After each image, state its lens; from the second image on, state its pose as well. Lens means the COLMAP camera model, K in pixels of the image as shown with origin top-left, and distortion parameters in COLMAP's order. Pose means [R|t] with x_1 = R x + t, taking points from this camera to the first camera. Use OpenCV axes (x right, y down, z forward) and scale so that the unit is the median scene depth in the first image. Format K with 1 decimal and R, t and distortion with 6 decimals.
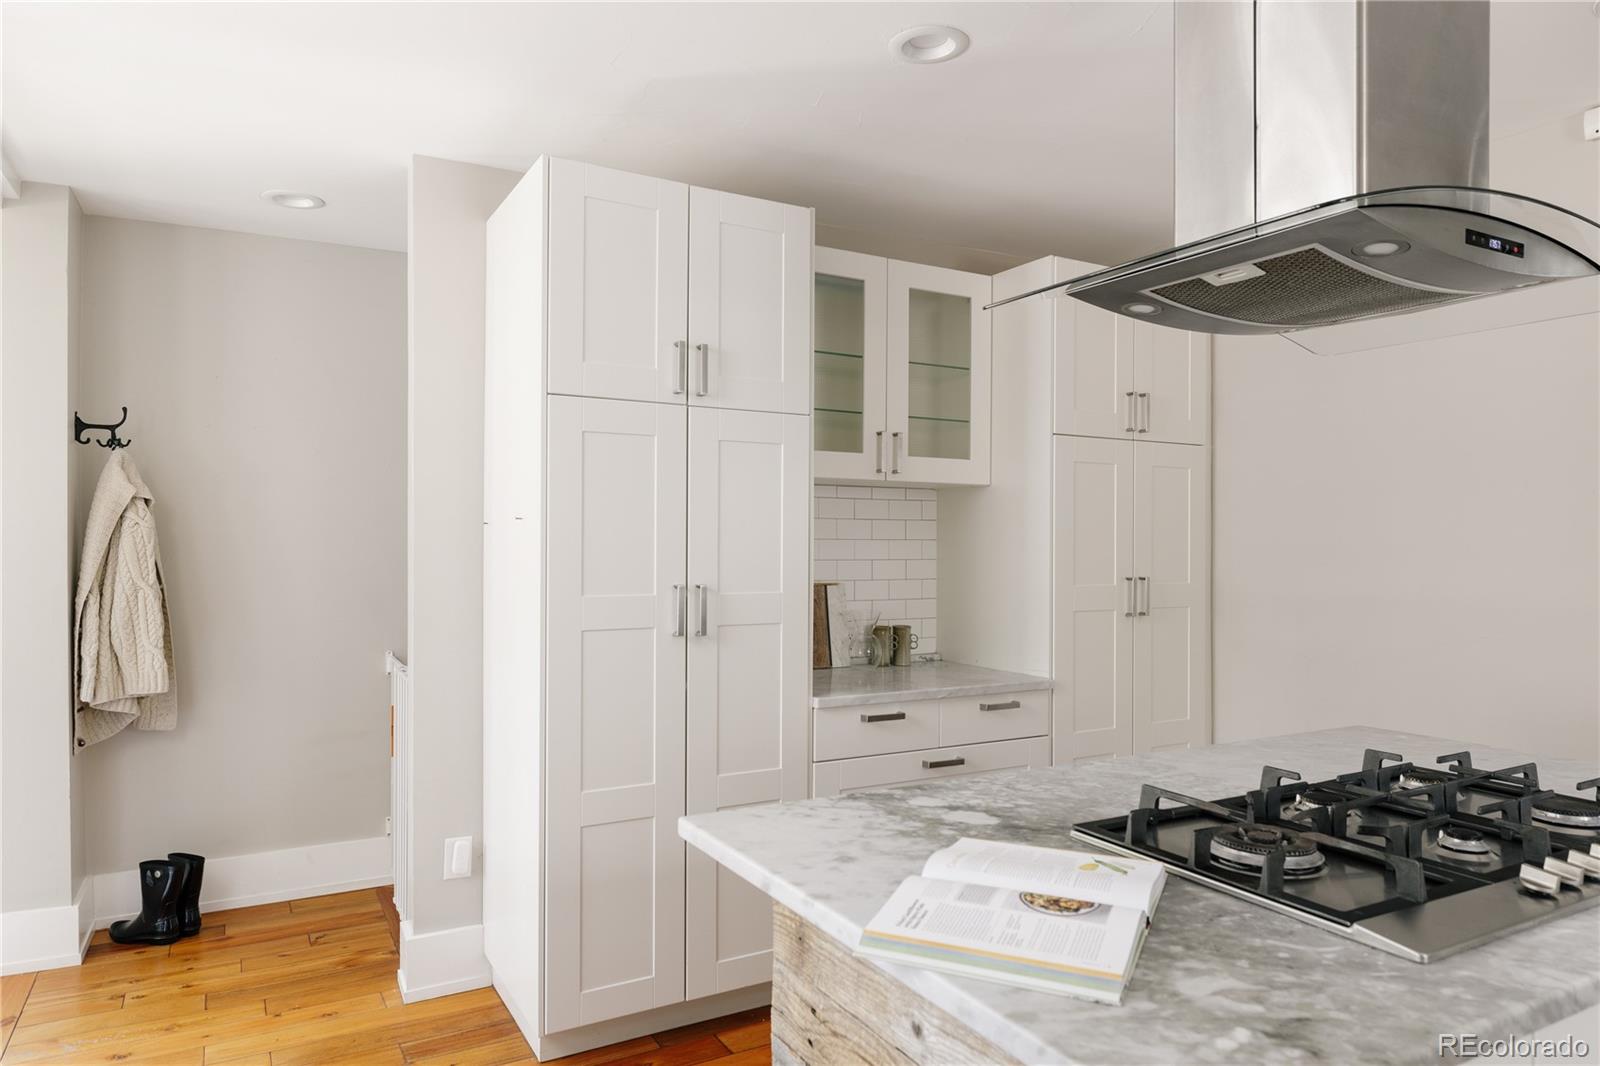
lens RADIAL K [[1018.3, 0, 786.9], [0, 1018.3, 539.1], [0, 0, 1]] dist [0.000345, -0.002329]
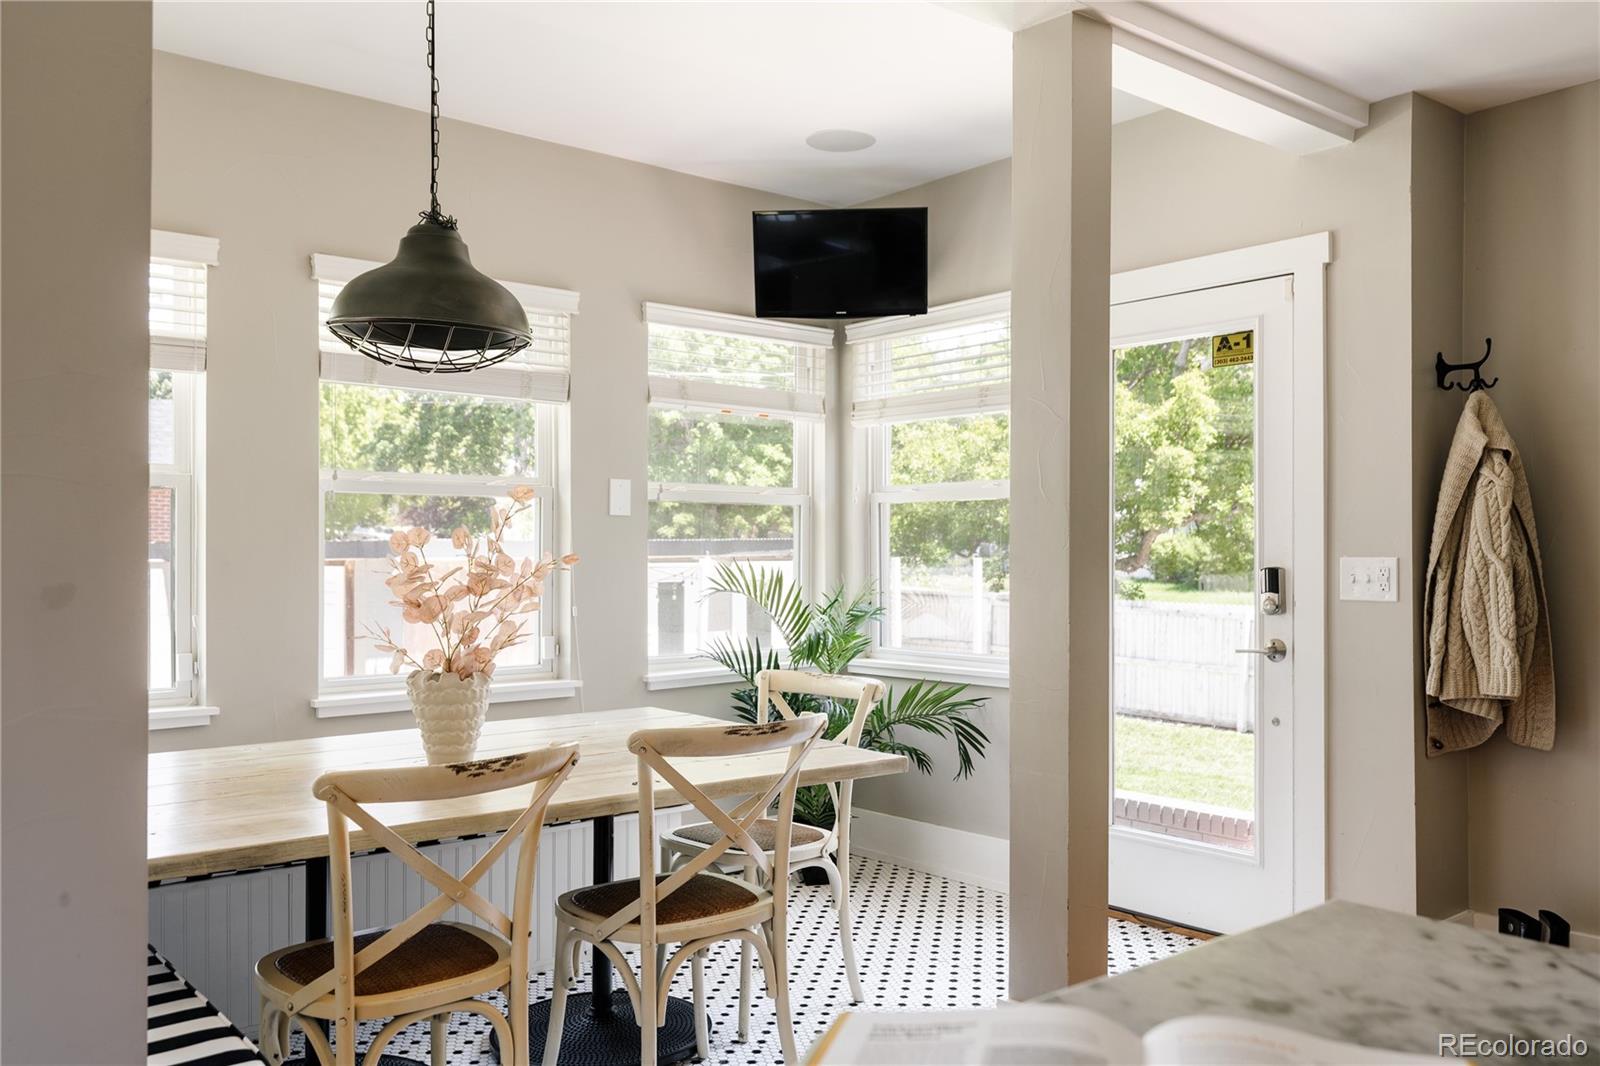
lens RADIAL K [[1310.3, 0, 808.4], [0, 1310.3, 544.8], [0, 0, 1]] dist [0.011104, -0.007397]
pose [[0.207680, 0.000638, -0.978197, 0.260748], [-0.003368, 0.999994, -0.000063, 0.036240], [0.978191, 0.003308, 0.207681, 0.262644]]
